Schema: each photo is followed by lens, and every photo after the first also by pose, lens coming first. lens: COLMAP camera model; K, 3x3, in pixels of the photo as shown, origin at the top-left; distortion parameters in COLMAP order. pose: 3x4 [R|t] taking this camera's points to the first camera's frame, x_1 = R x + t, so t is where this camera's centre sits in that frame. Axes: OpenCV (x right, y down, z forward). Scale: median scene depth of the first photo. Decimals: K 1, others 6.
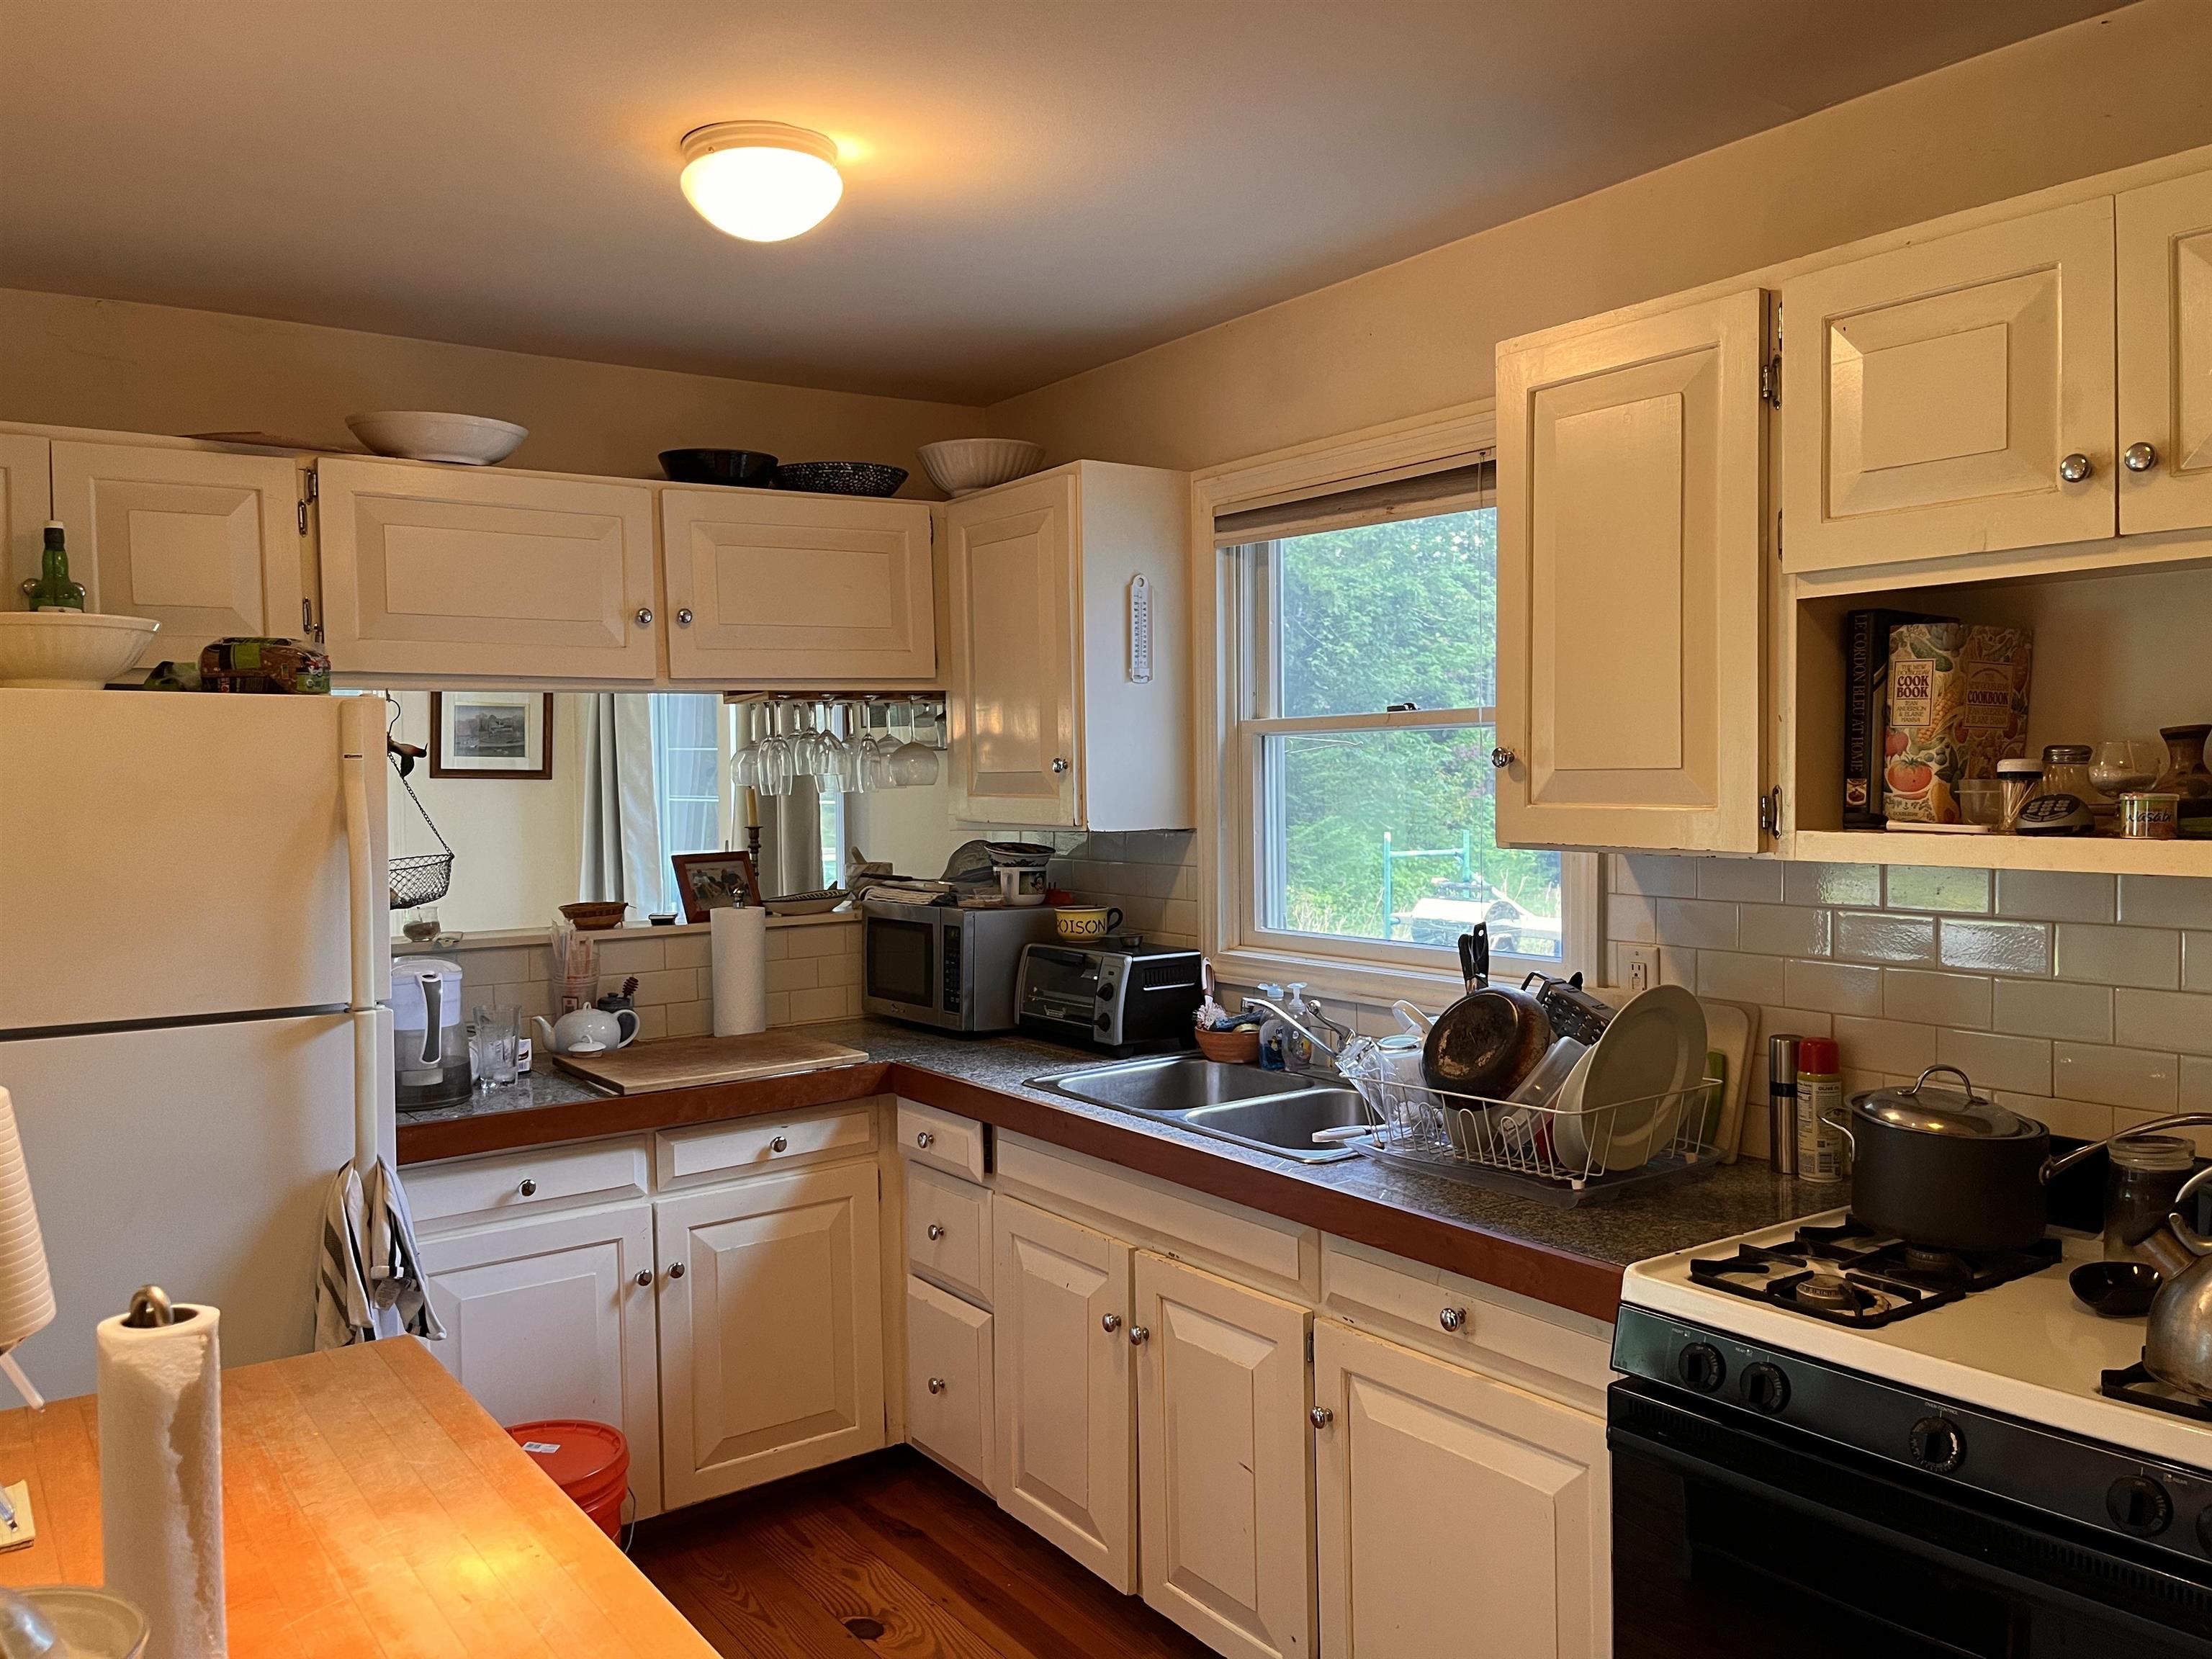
lens RADIAL K [[1708.3, 0, 1106.0], [0, 1708.3, 829.5], [0, 0, 1]] dist [0.077247, -0.125212]
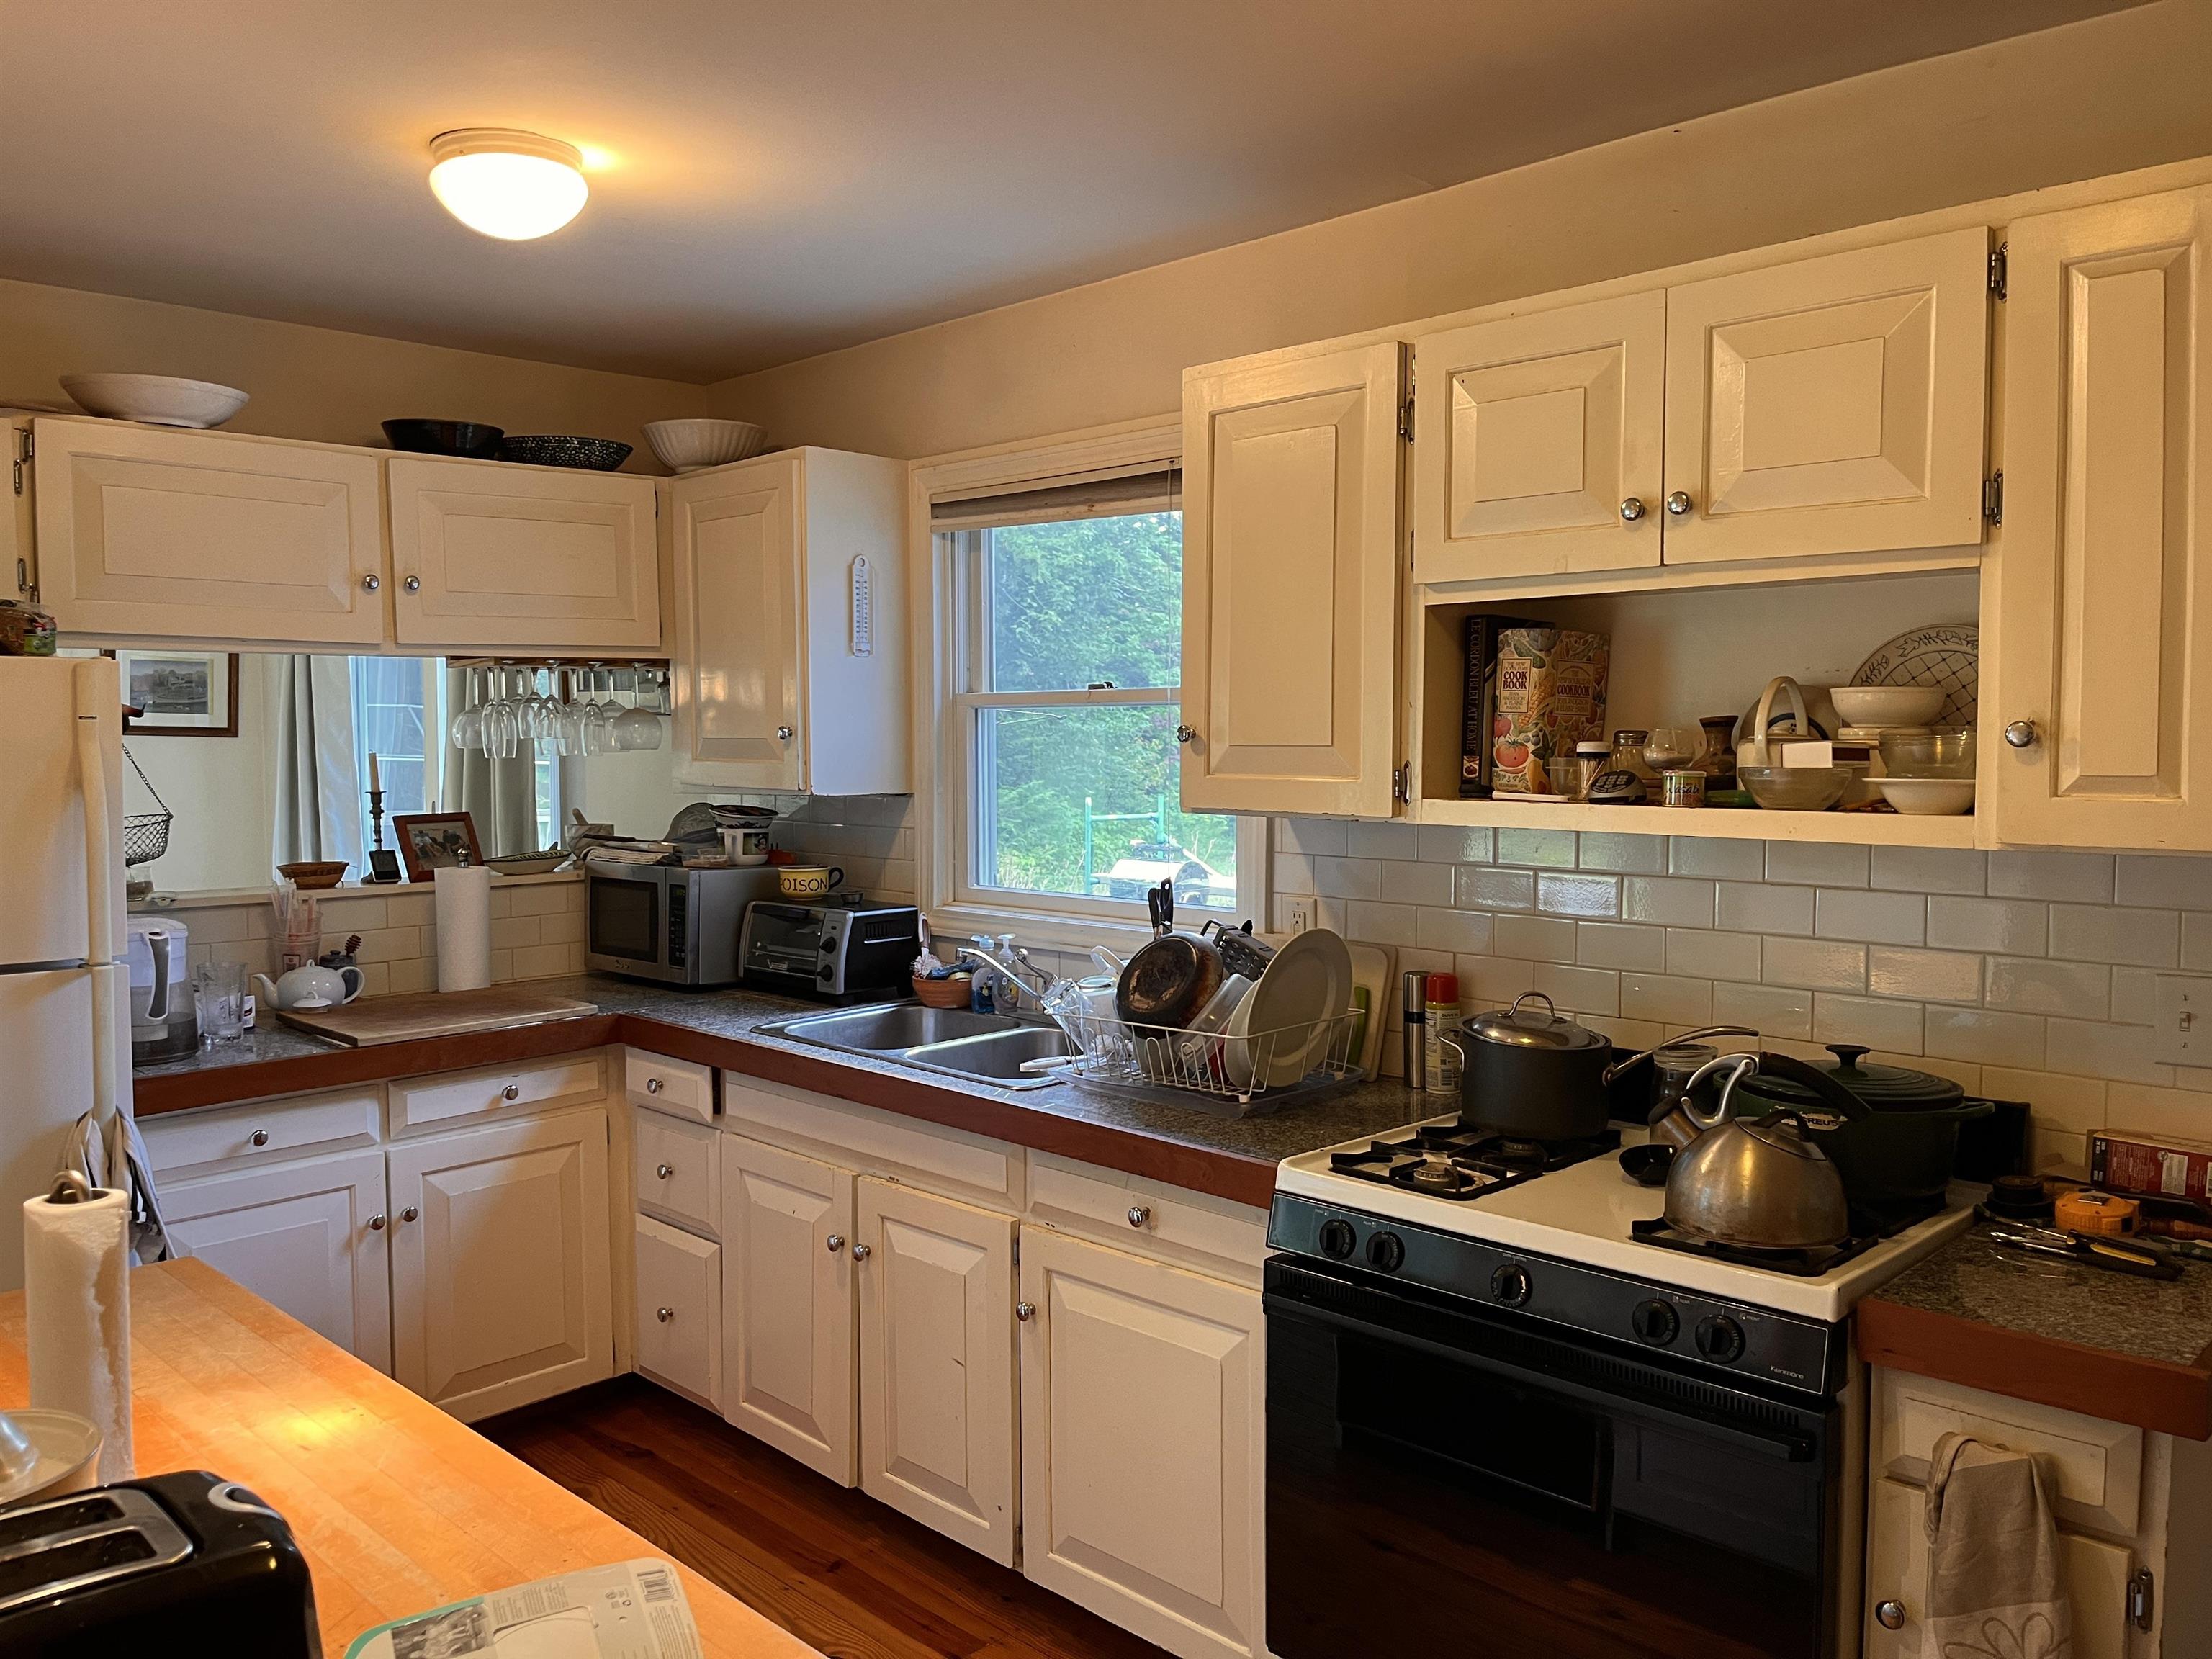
lens RADIAL K [[1708.3, 0, 1106.0], [0, 1708.3, 829.5], [0, 0, 1]] dist [0.077247, -0.125212]
pose [[0.985016, 0.002532, 0.172446, -0.016161], [-0.006218, 0.999764, 0.020838, -0.001127], [-0.172352, -0.021598, 0.984799, -0.101365]]
